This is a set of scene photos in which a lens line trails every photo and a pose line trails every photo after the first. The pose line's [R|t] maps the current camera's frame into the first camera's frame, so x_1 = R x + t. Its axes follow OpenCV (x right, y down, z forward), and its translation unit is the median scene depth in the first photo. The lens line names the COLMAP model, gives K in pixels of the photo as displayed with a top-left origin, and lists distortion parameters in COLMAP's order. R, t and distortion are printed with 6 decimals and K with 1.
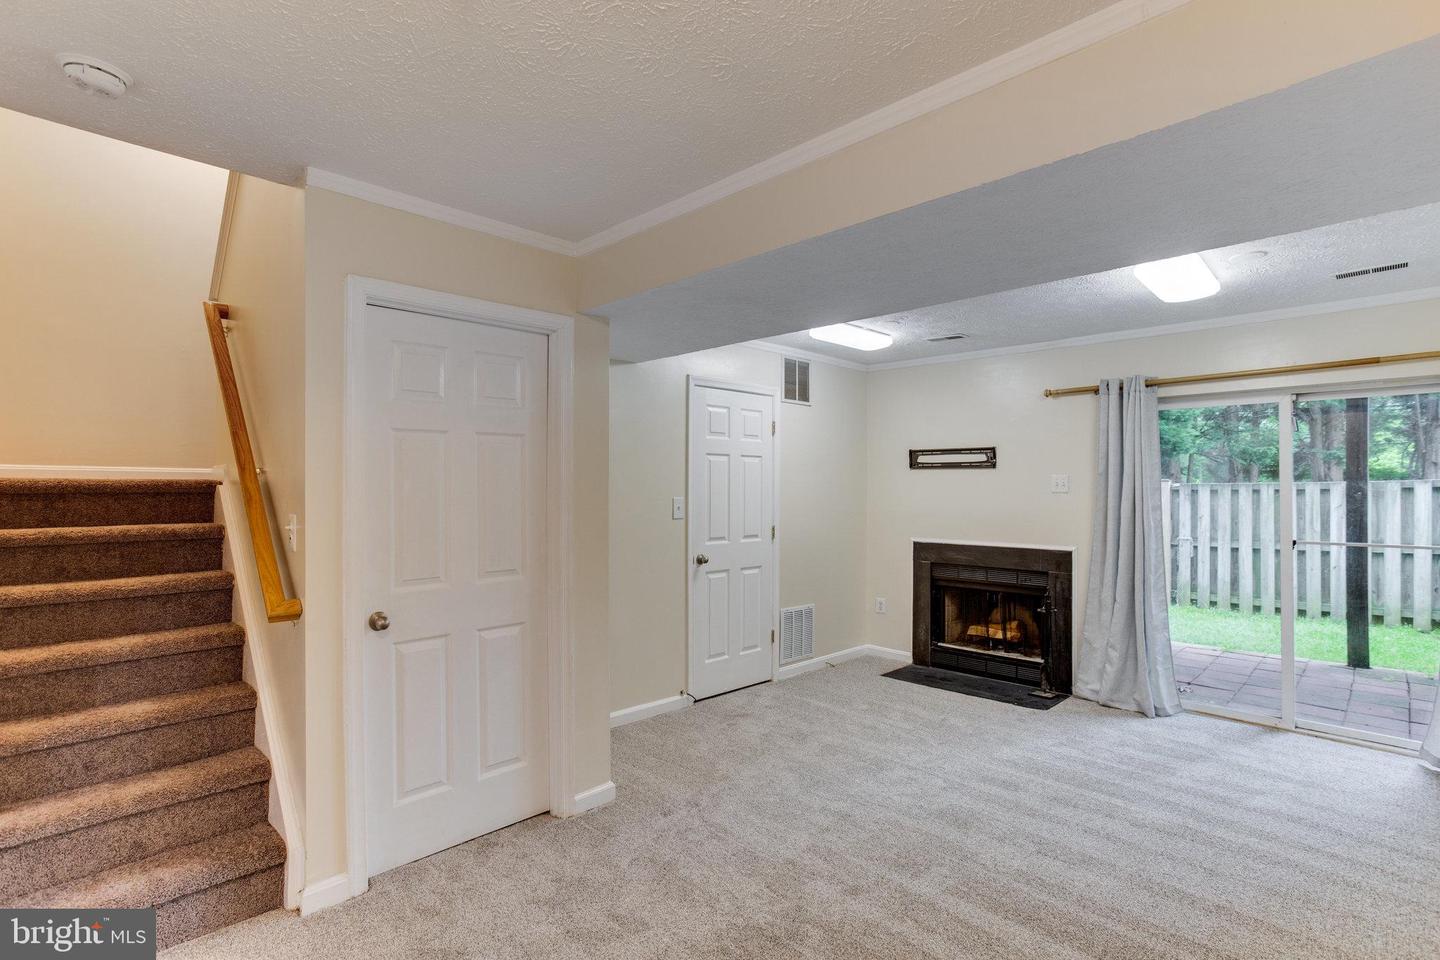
lens RADIAL K [[703.5, 0, 713.8], [0, 703.5, 494.6], [0, 0, 1]] dist [-0.055230, 0.036374]
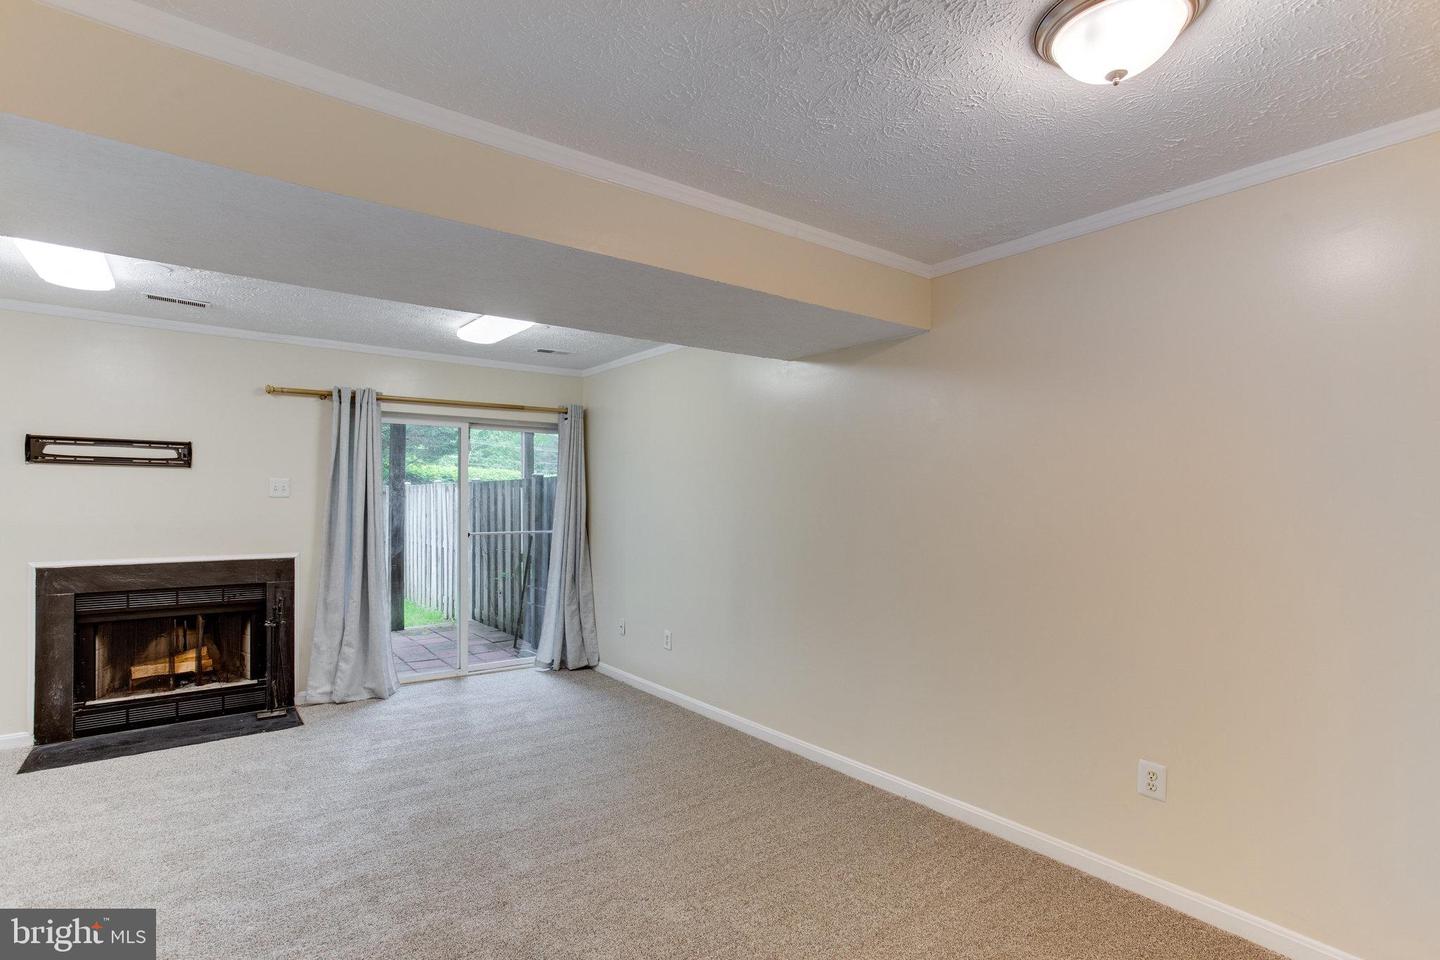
lens RADIAL K [[718.0, 0, 727.1], [0, 718.0, 498.6], [0, 0, 1]] dist [-0.058154, 0.037712]
pose [[0.107419, -0.006724, 0.994191, -0.388211], [0.001297, 0.999977, 0.006623, -0.005979], [-0.994213, 0.000578, 0.107425, 0.290765]]
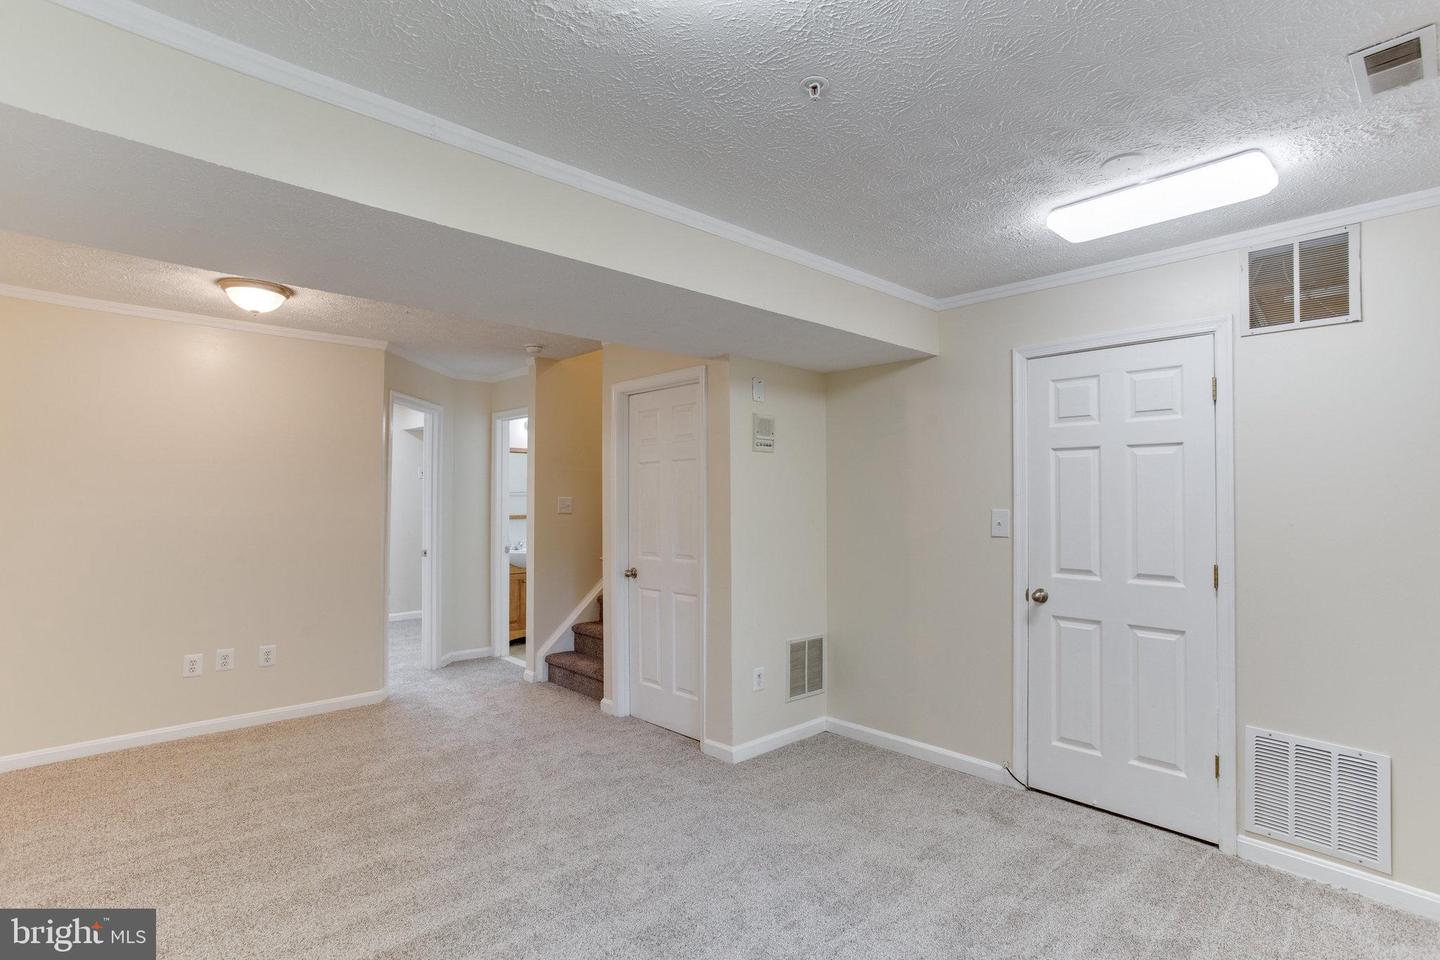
lens RADIAL K [[686.1, 0, 724.3], [0, 686.1, 475.3], [0, 0, 1]] dist [-0.049381, 0.031307]
pose [[-0.020020, -0.036287, -0.999141, 0.684198], [-0.009378, 0.999304, -0.036105, -0.004731], [0.999756, 0.008647, -0.020347, 0.673881]]
